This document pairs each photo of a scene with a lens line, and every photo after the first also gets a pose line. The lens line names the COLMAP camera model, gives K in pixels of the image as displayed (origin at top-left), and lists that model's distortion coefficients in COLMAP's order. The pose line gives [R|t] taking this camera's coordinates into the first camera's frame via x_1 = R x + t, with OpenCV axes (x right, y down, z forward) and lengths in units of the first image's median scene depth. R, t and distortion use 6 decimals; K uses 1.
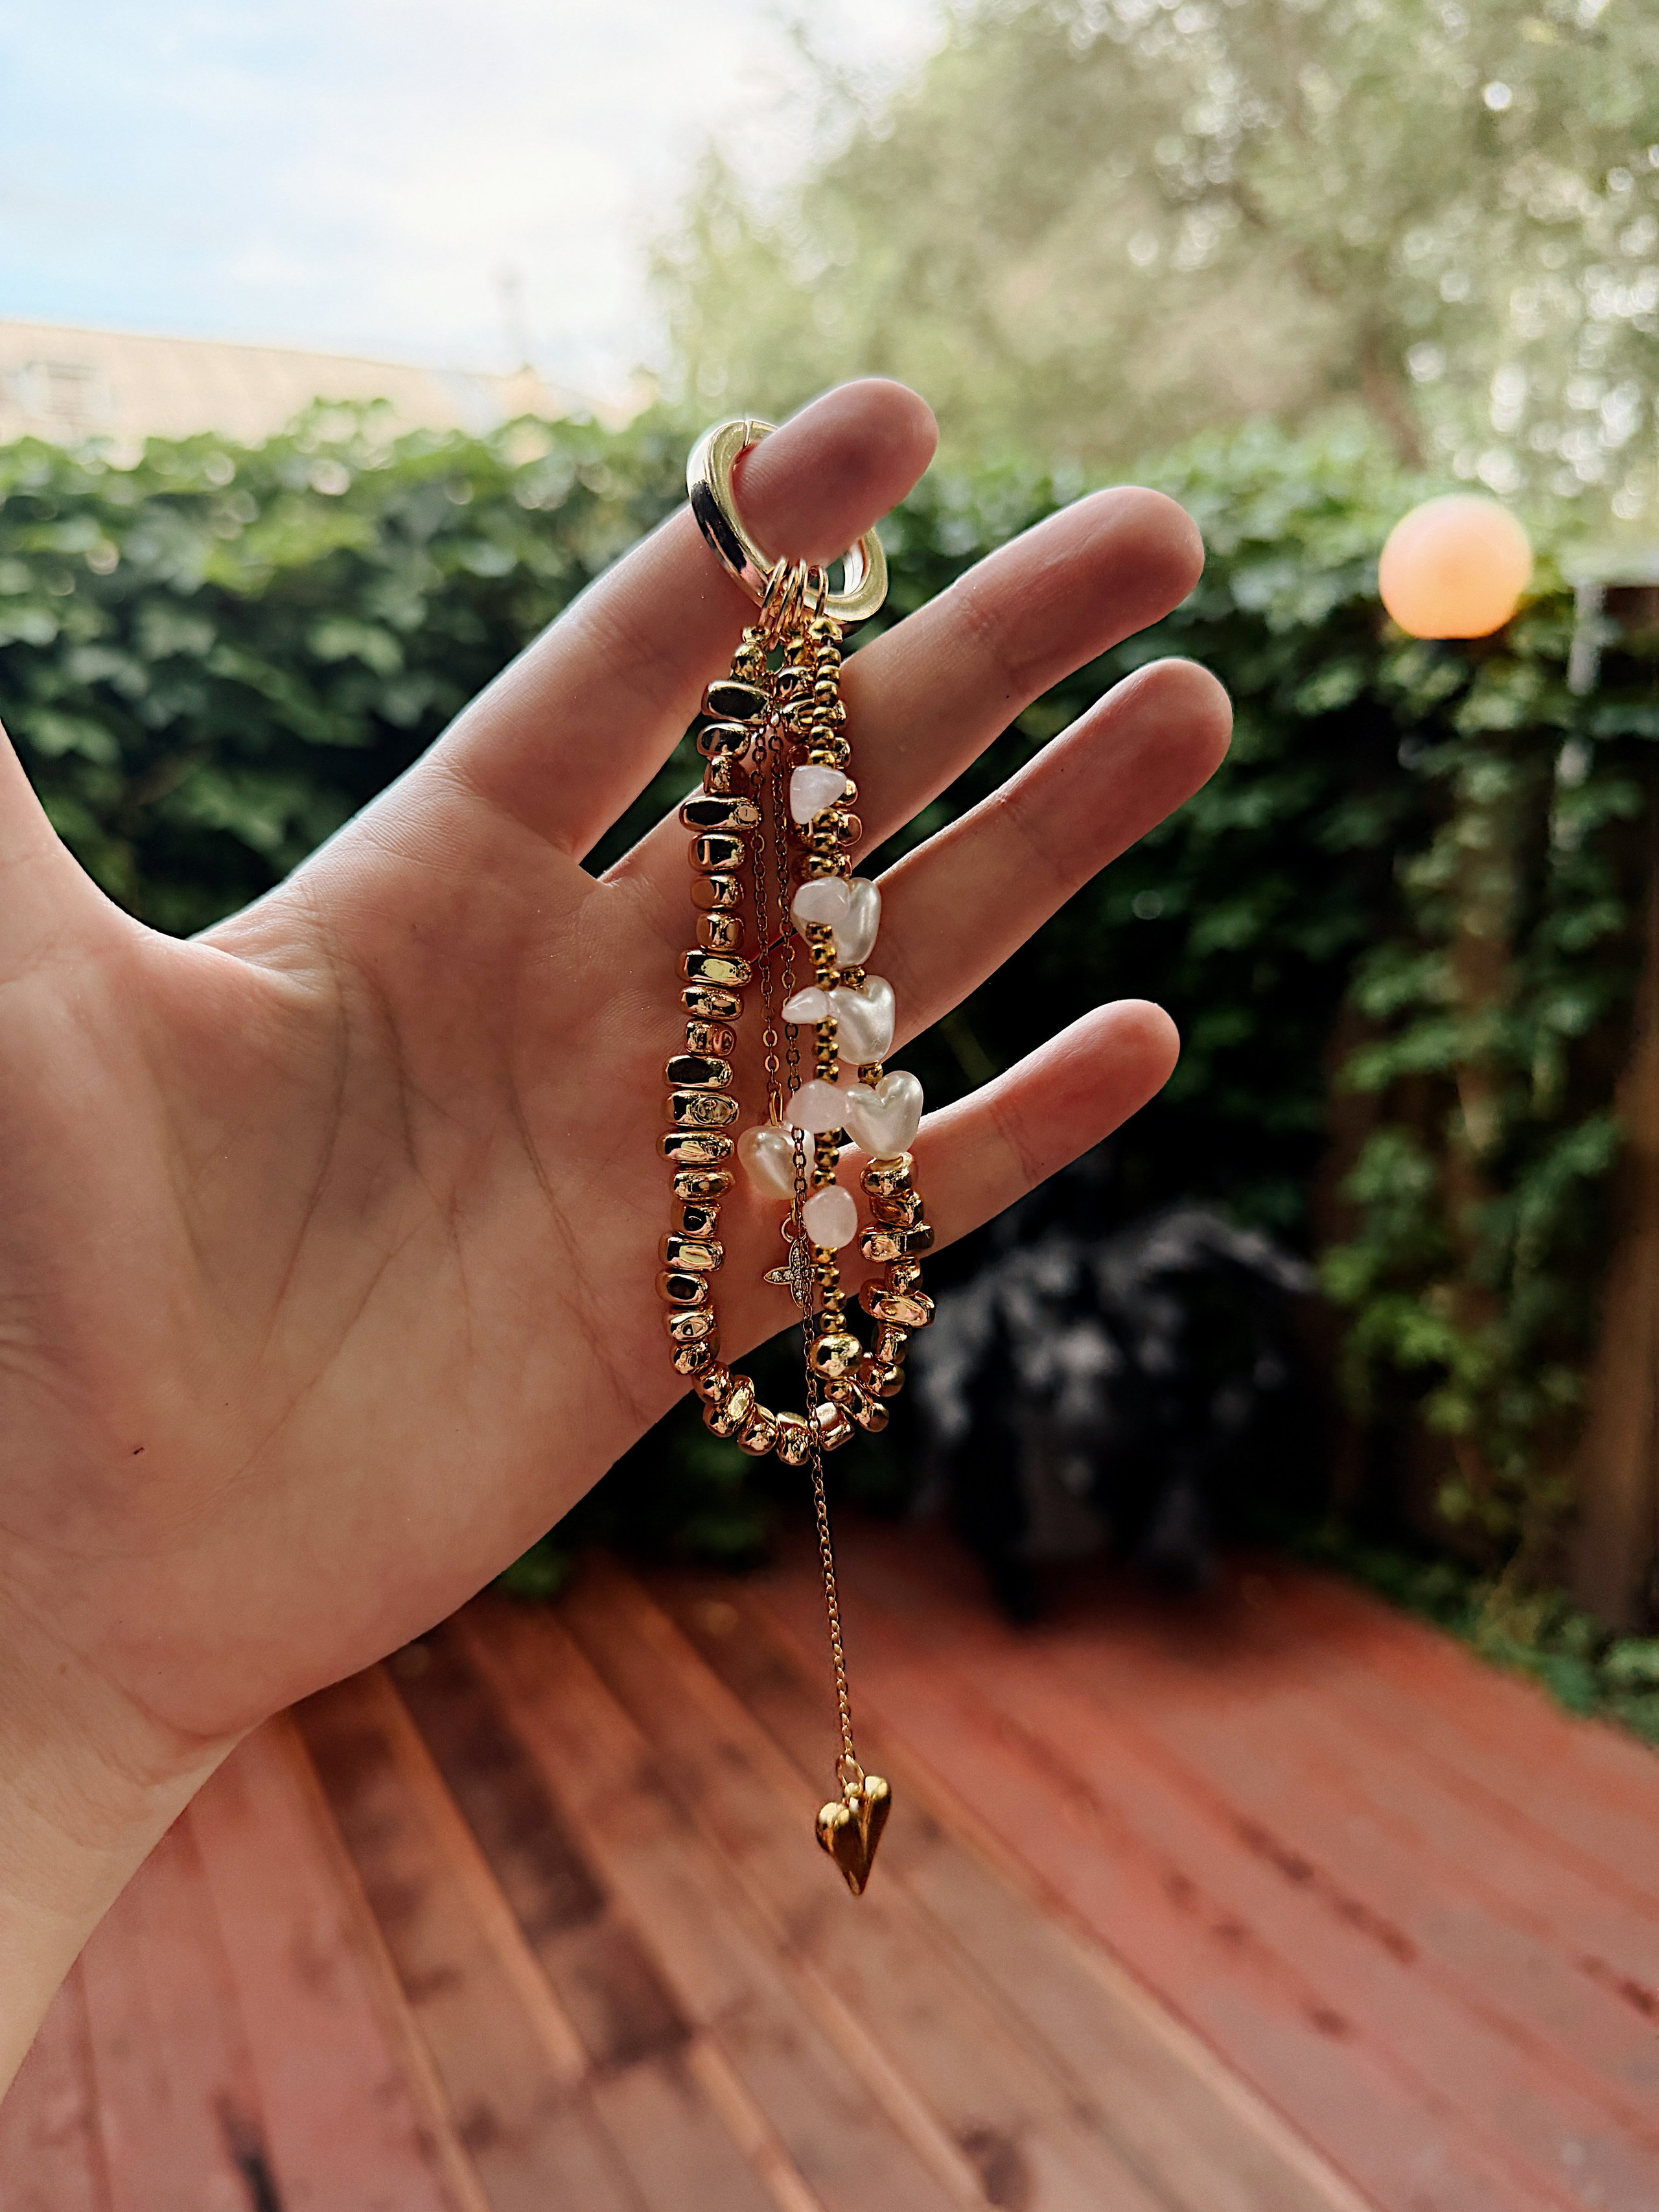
lens RADIAL K [[1515.8, 0, 797.6], [0, 1515.8, 1114.5], [0, 0, 1]] dist [-0.006222, -0.000893]
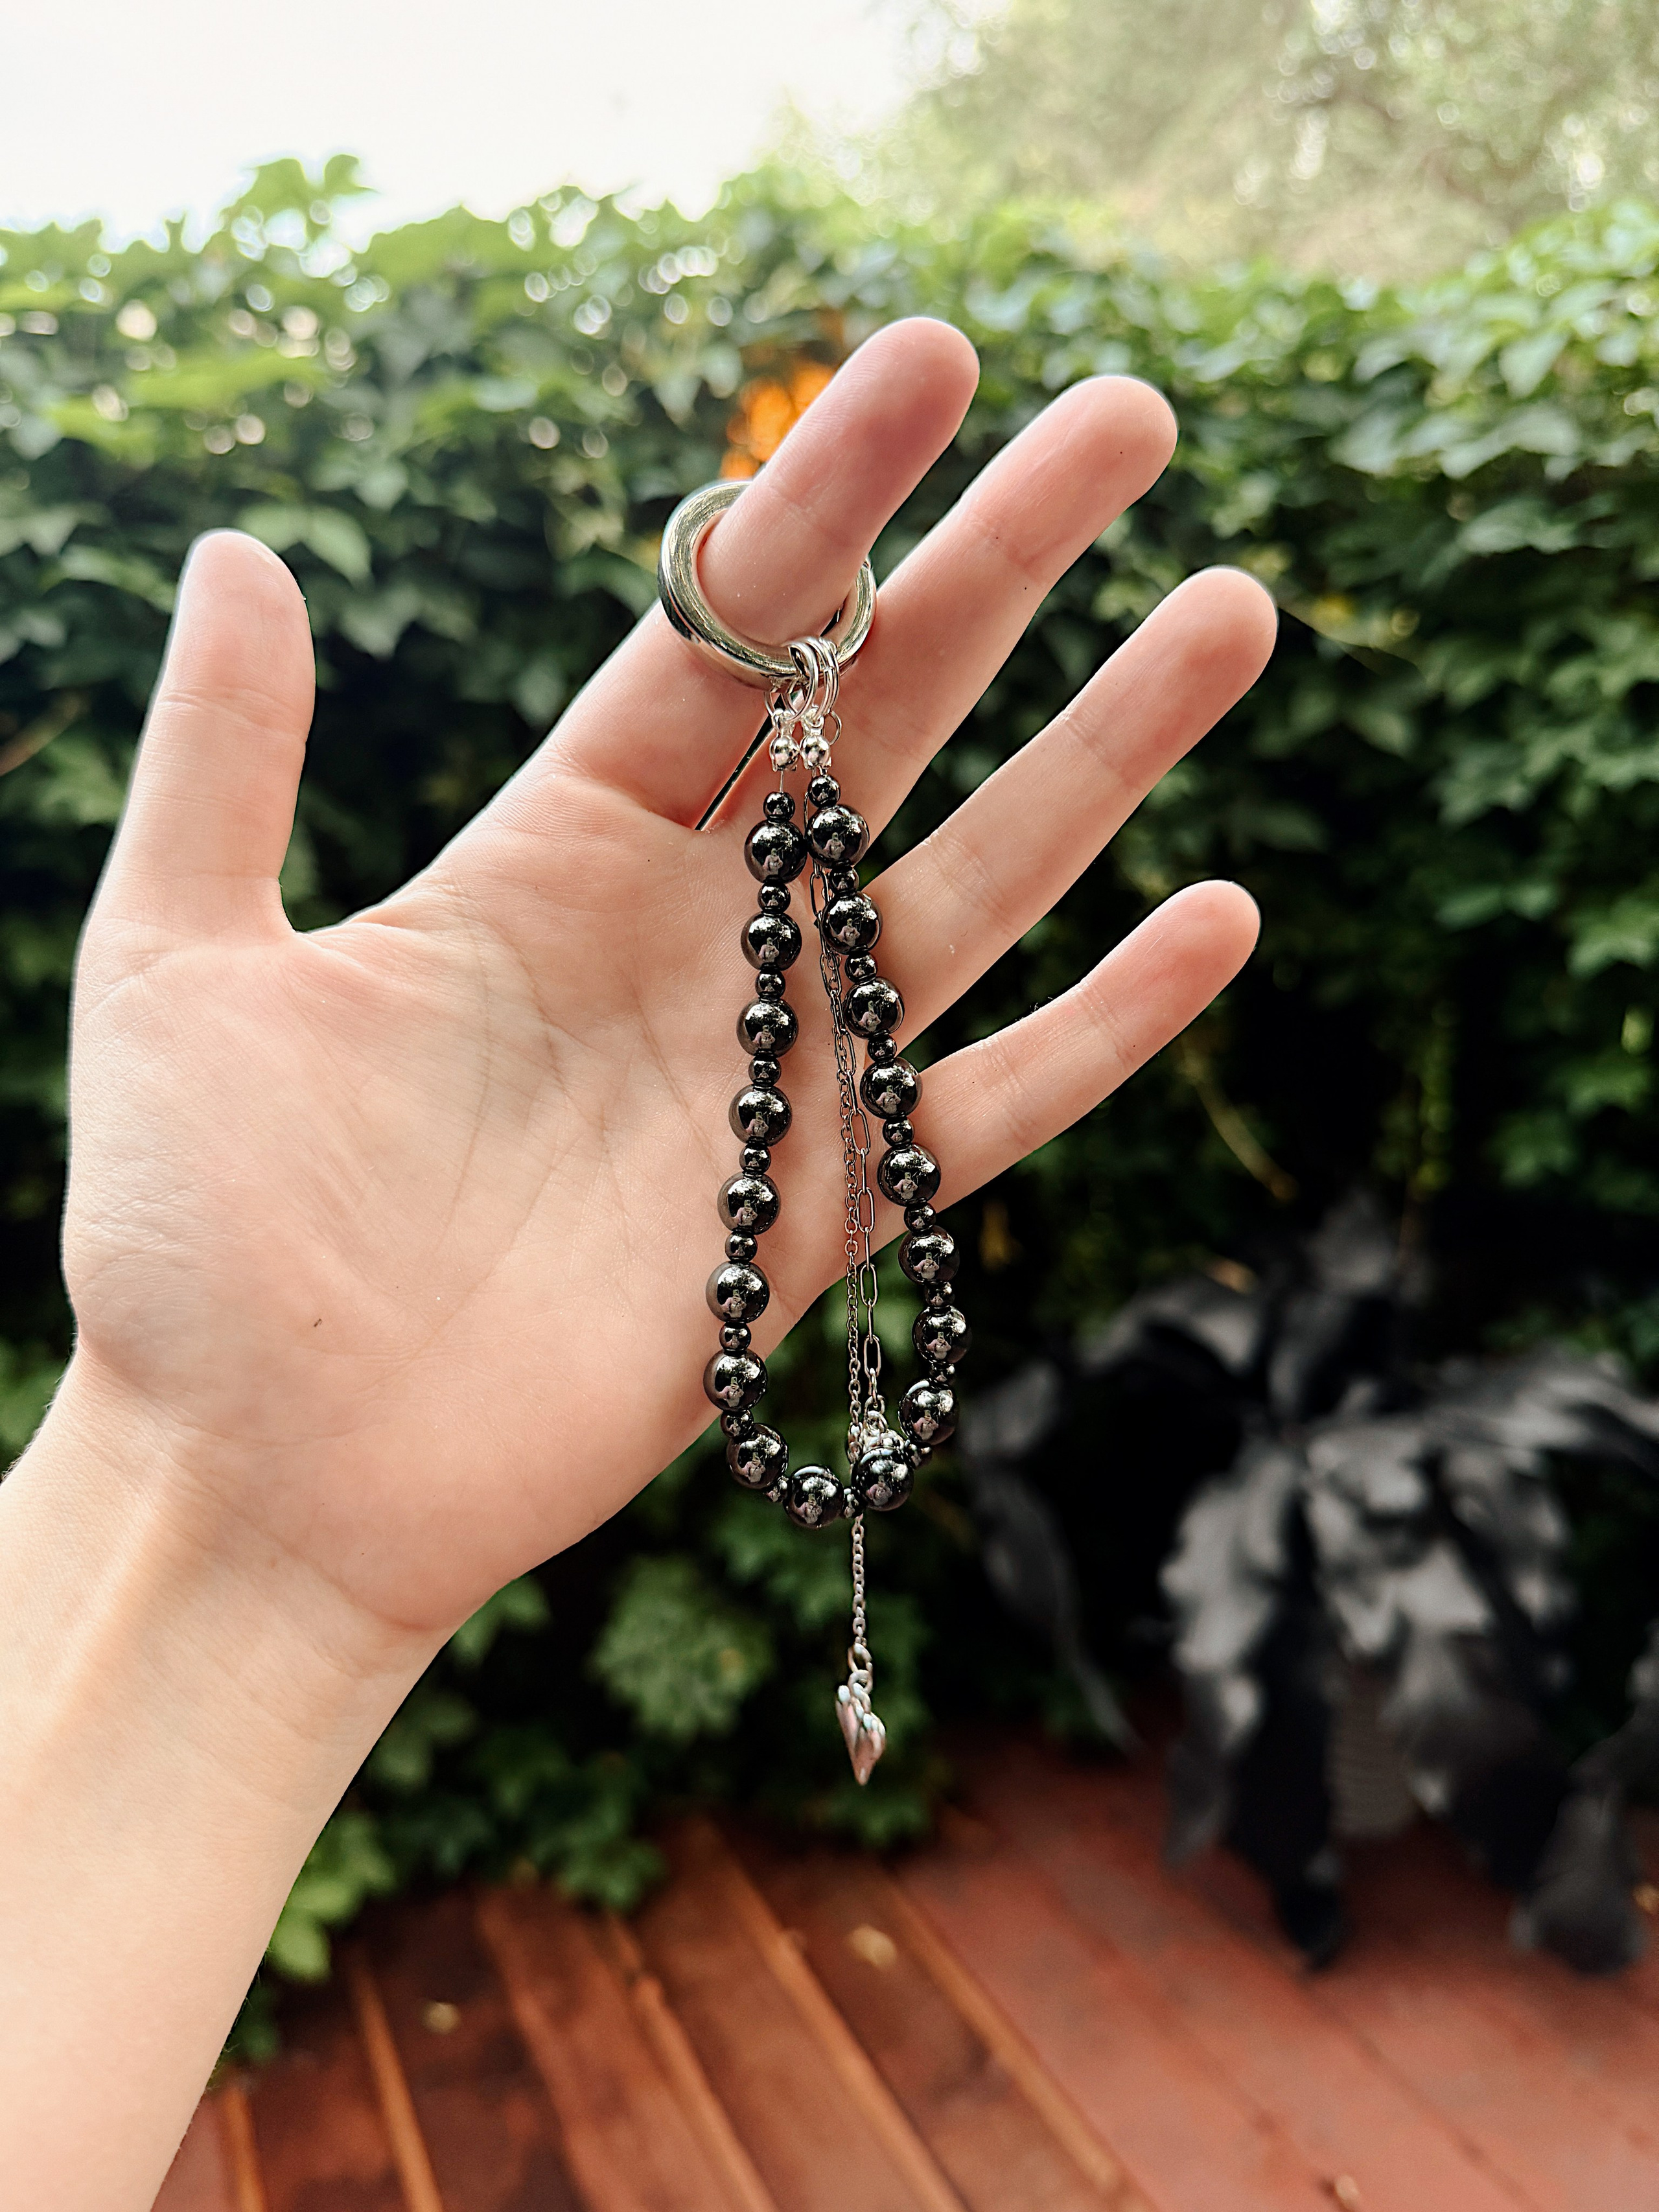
lens RADIAL K [[1579.4, 0, 828.8], [0, 1579.4, 1113.3], [0, 0, 1]] dist [-0.010679, -0.005109]
pose [[0.999027, -0.014982, -0.041491, -0.040937], [0.015473, 0.999814, 0.011544, -0.063937], [0.041310, -0.012174, 0.999072, 0.309755]]
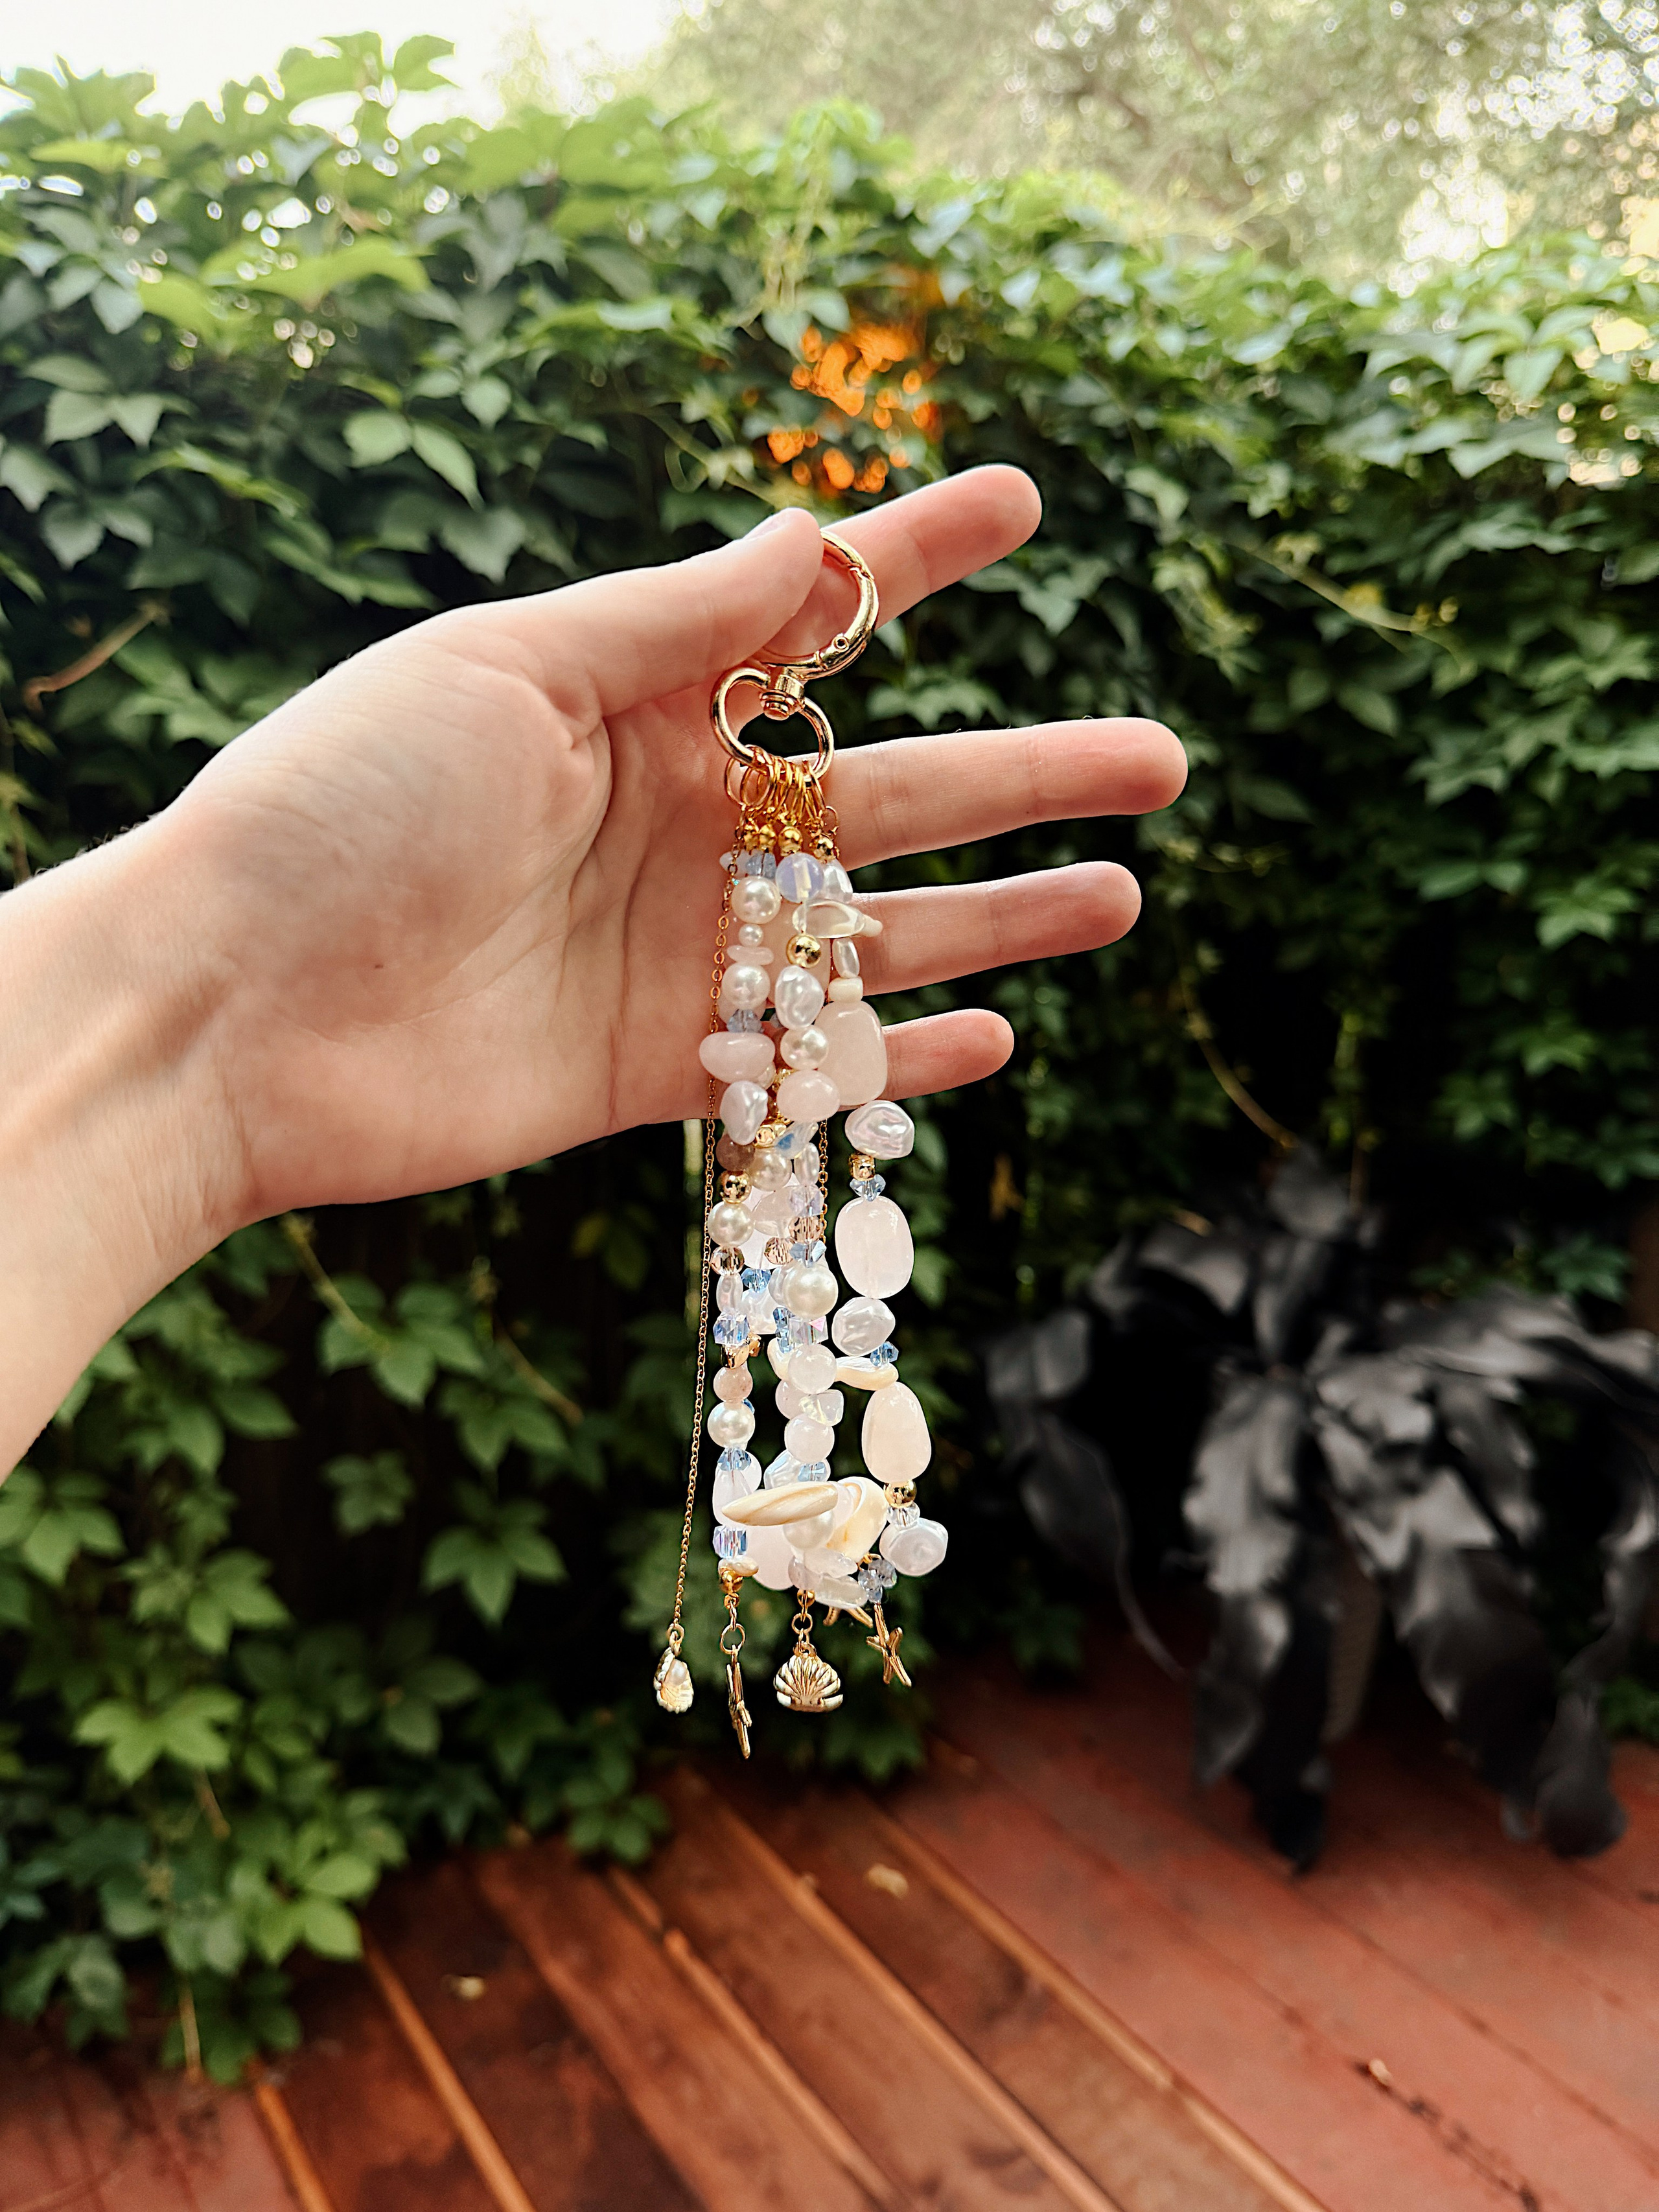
lens RADIAL K [[1557.1, 0, 829.5], [0, 1557.1, 1106.0], [0, 0, 1]] dist [0.002294, -0.004921]
pose [[0.991166, -0.006081, 0.132491, -0.189786], [0.001330, 0.999354, 0.035914, -0.062993], [-0.132623, -0.035421, 0.990533, 0.320374]]
